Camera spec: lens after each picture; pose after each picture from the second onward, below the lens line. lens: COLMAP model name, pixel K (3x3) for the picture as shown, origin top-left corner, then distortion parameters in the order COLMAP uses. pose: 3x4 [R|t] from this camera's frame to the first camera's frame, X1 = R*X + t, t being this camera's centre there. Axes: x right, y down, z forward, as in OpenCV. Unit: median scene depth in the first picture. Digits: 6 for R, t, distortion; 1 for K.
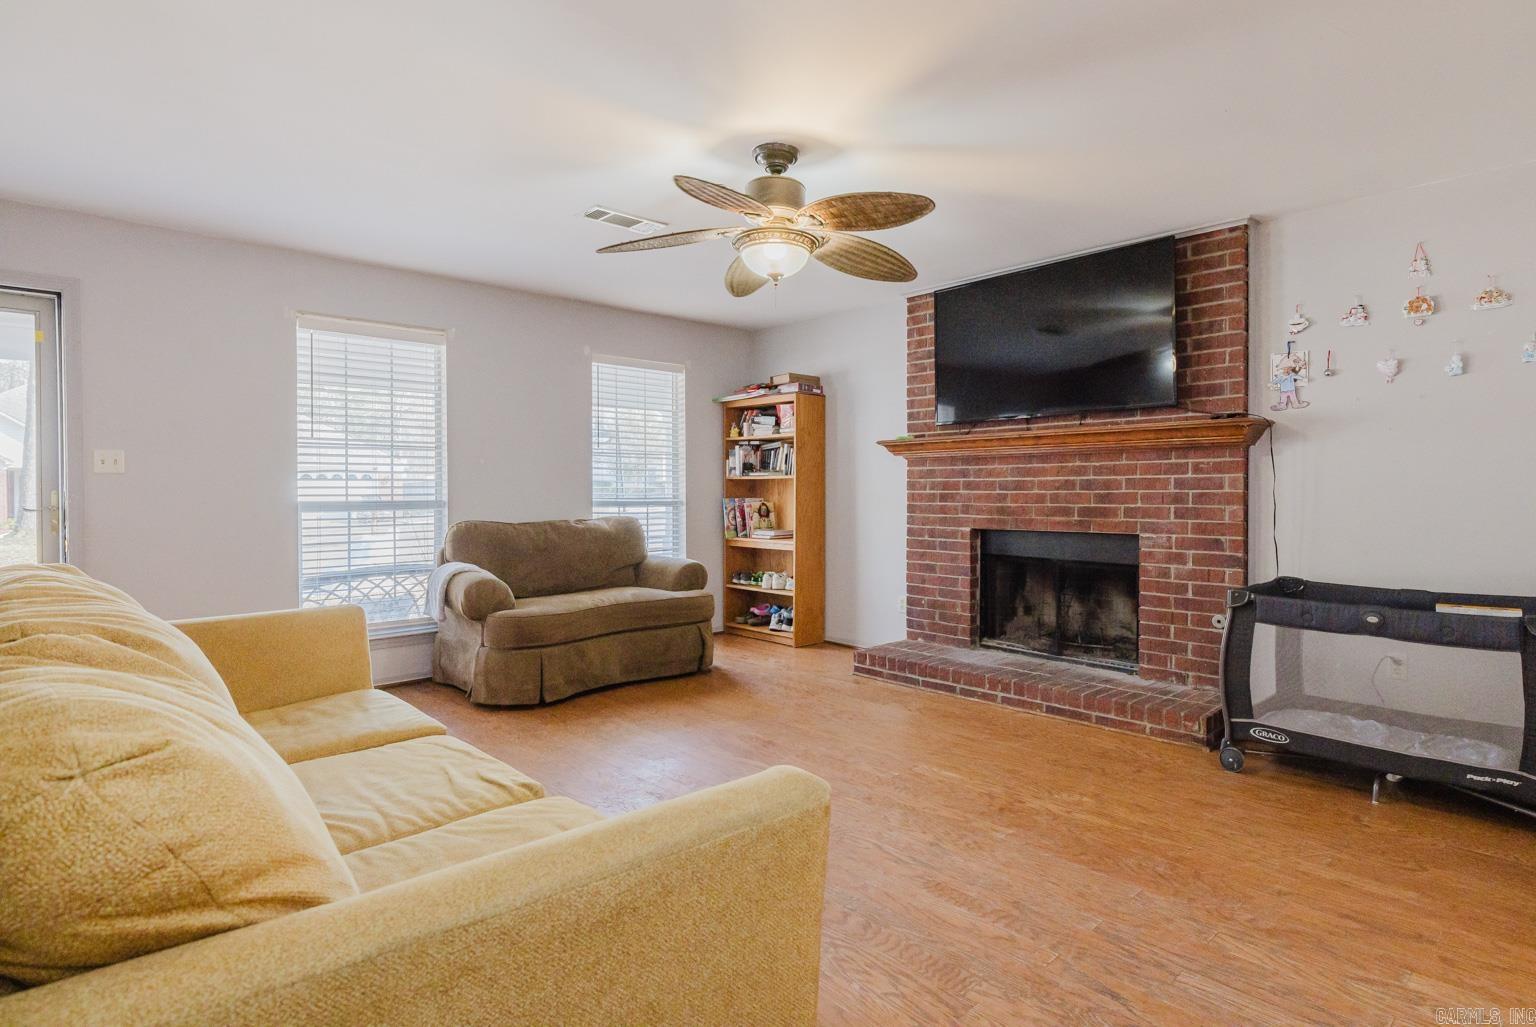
lens RADIAL K [[807.6, 0, 801.7], [0, 807.6, 490.6], [0, 0, 1]] dist [-0.001320, 0.001292]
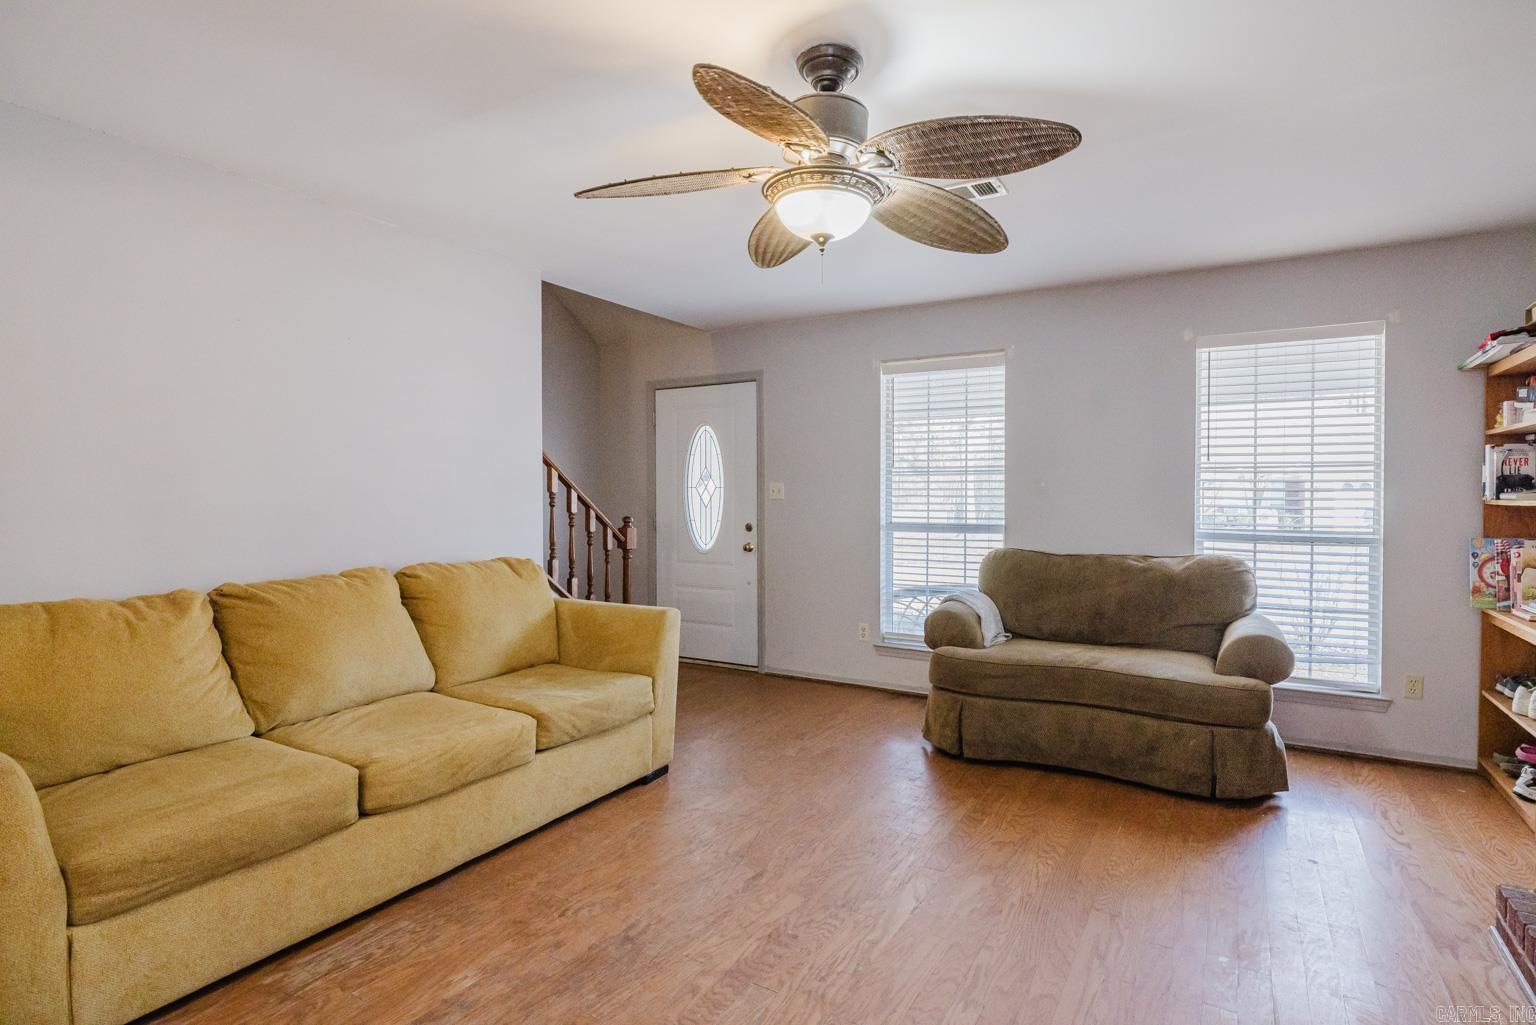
lens RADIAL K [[780.3, 0, 766.7], [0, 780.3, 506.8], [0, 0, 1]] dist [-0.003022, 0.001591]
pose [[0.256679, 0.017224, -0.966343, 0.413668], [-0.005370, 0.999851, 0.016395, -0.025472], [0.966482, 0.000982, 0.256733, 0.509736]]
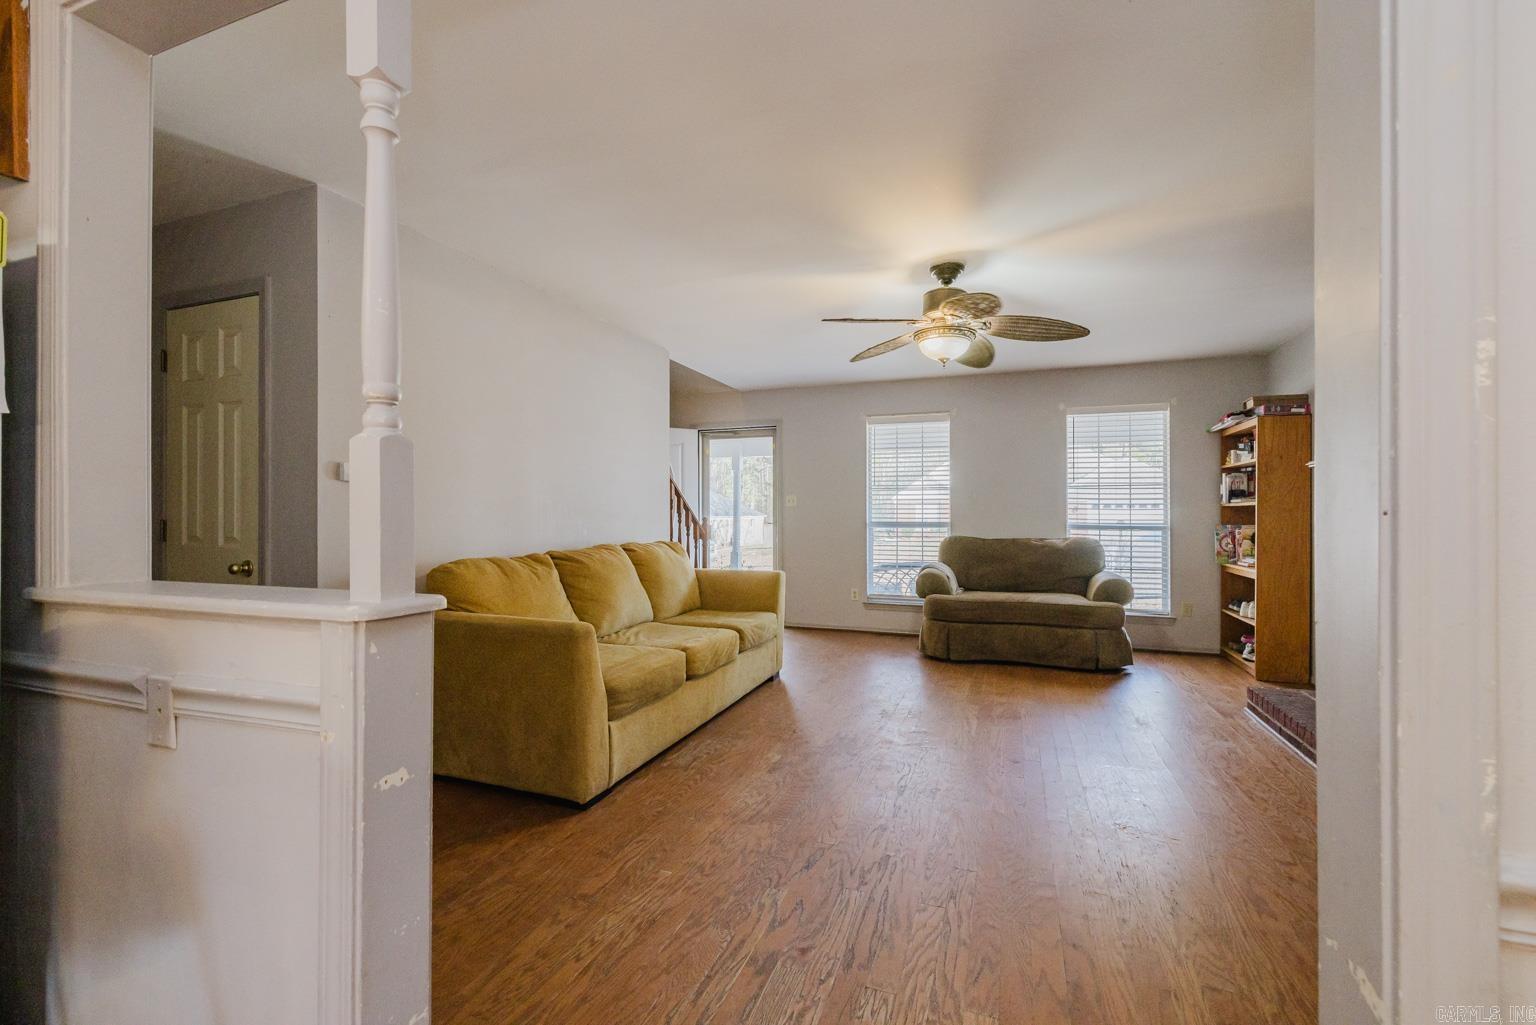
lens RADIAL K [[645.8, 0, 767.5], [0, 645.8, 510.1], [0, 0, 1]] dist [0.002723, -0.000182]
pose [[0.428678, -0.002722, -0.903453, 0.547102], [-0.006031, 0.999965, -0.005875, -0.001422], [0.903437, 0.007967, 0.428646, 0.170560]]
